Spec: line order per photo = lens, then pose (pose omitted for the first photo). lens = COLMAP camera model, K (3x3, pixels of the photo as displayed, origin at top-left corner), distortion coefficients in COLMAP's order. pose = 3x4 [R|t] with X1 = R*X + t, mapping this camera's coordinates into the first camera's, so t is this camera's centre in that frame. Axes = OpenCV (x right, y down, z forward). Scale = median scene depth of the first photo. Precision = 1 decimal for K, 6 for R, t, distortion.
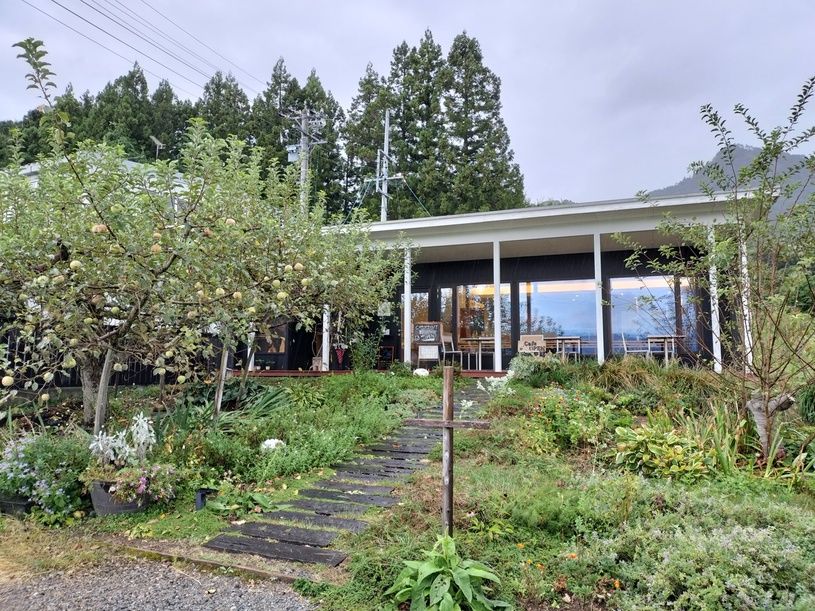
lens RADIAL K [[638.9, 0, 407.5], [0, 638.9, 305.5], [0, 0, 1]] dist [-0.000868, -0.000099]
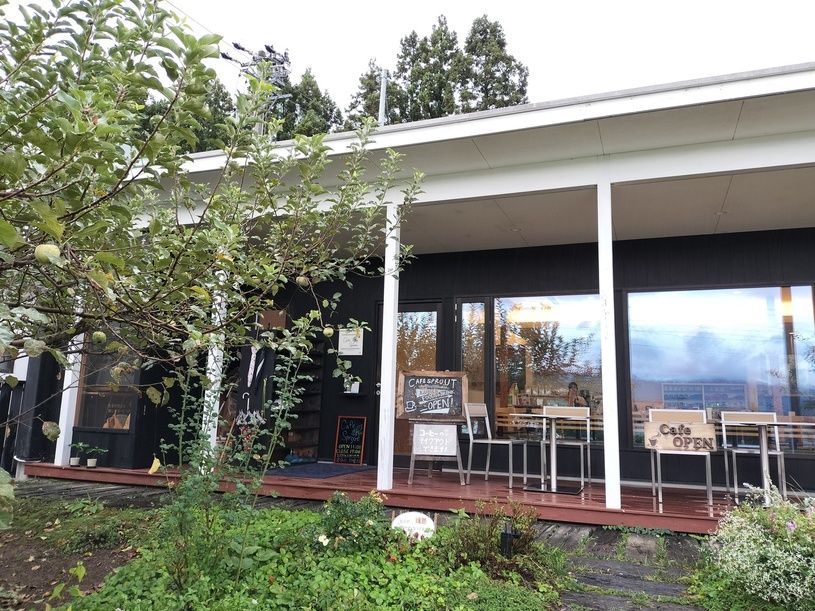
lens RADIAL K [[638.9, 0, 407.5], [0, 638.9, 305.5], [0, 0, 1]] dist [-0.000868, -0.000099]
pose [[0.999715, 0.020073, -0.012941, 0.005844], [-0.020770, 0.998204, -0.056197, 0.001466], [0.011790, 0.056450, 0.998336, 0.184252]]
